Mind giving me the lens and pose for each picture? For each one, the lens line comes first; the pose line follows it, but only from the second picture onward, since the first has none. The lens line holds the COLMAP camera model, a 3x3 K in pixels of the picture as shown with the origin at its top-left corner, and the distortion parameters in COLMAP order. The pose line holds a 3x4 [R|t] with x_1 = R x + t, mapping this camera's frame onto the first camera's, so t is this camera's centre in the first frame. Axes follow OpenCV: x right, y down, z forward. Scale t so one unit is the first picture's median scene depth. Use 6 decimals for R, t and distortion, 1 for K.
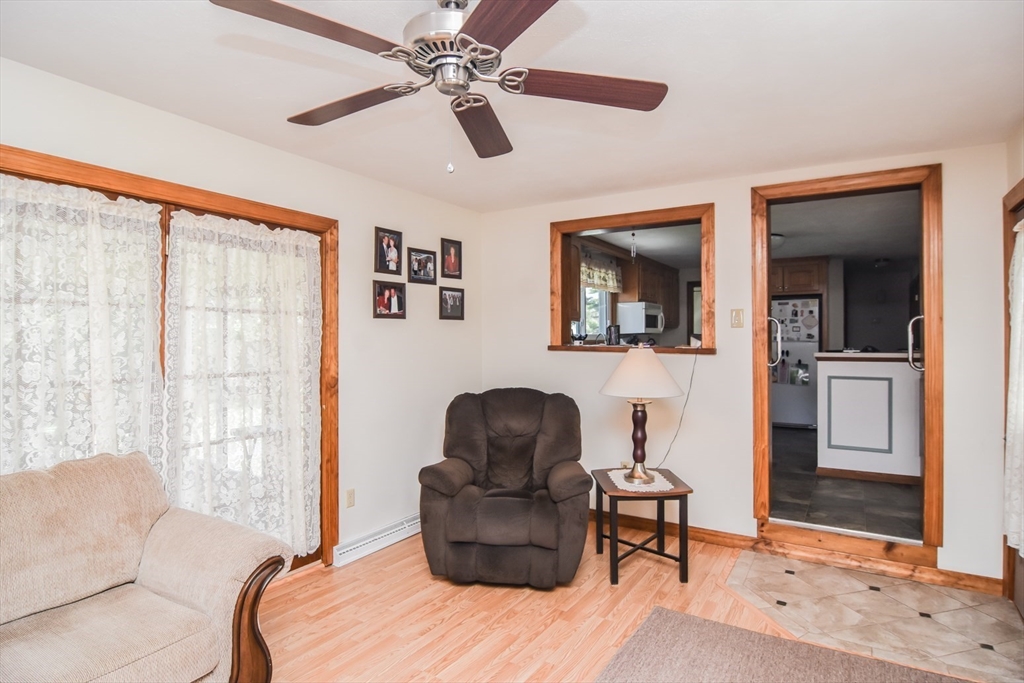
lens RADIAL K [[549.1, 0, 511.6], [0, 549.1, 336.8], [0, 0, 1]] dist [-0.008075, -0.006881]
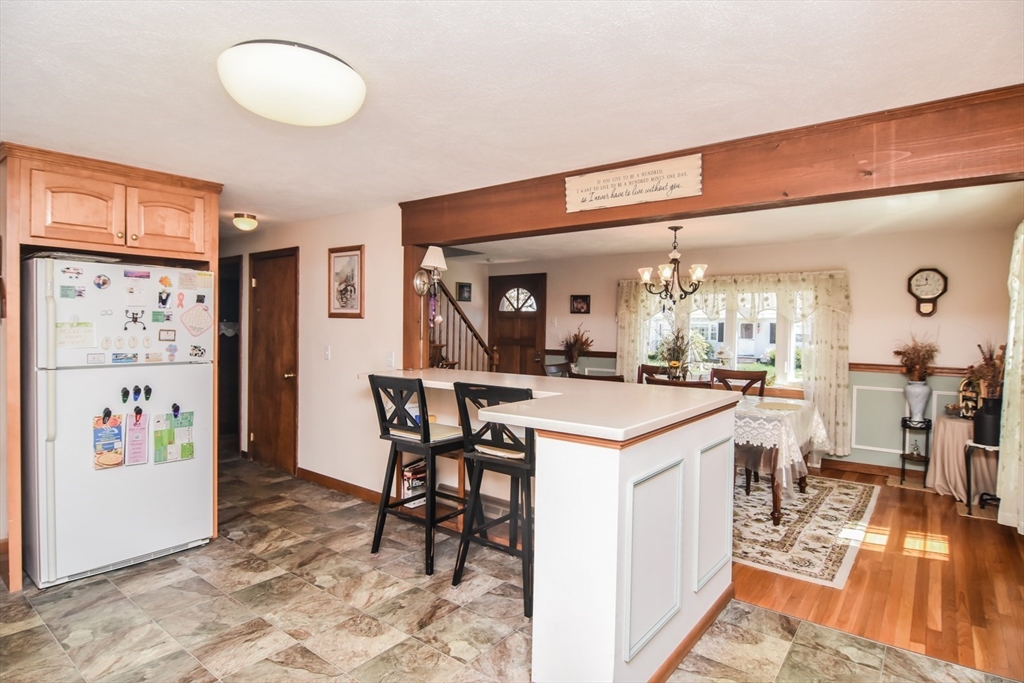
lens RADIAL K [[549.1, 0, 513.0], [0, 549.1, 338.3], [0, 0, 1]] dist [-0.008075, -0.006881]
pose [[0.113806, -0.018953, 0.993322, 0.266419], [-0.012957, 0.999705, 0.020560, -0.055603], [-0.993418, -0.015210, 0.113527, 1.536857]]
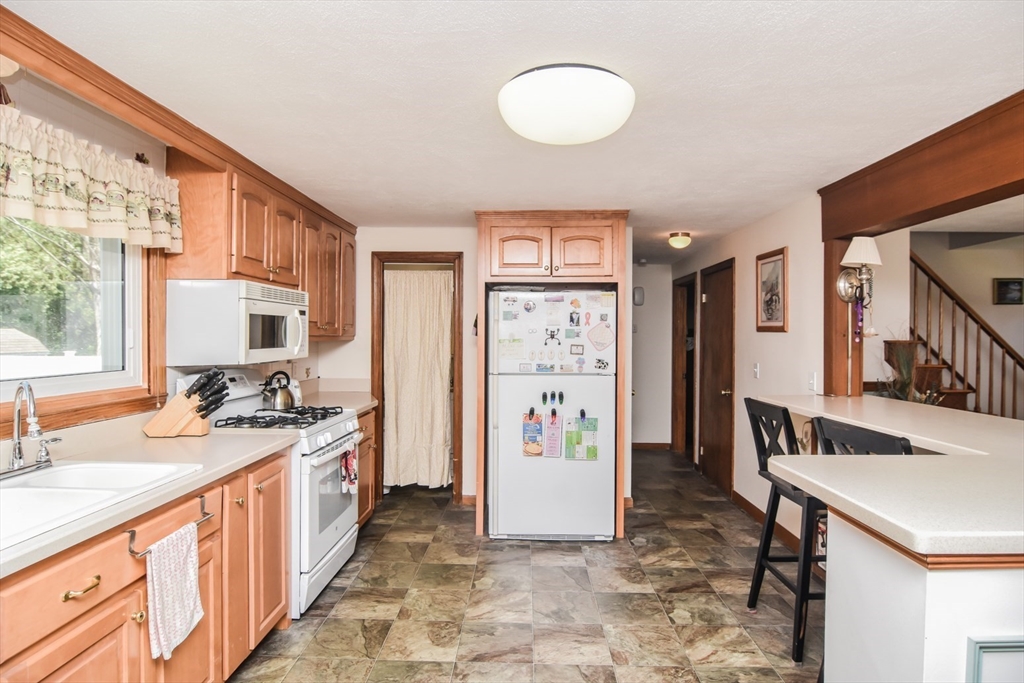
lens RADIAL K [[549.1, 0, 513.8], [0, 549.1, 338.7], [0, 0, 1]] dist [-0.008075, -0.006881]
pose [[0.864572, 0.002071, 0.502504, 0.486343], [-0.005030, 0.999977, 0.004532, -0.060079], [-0.502483, -0.006446, 0.864563, 1.341624]]
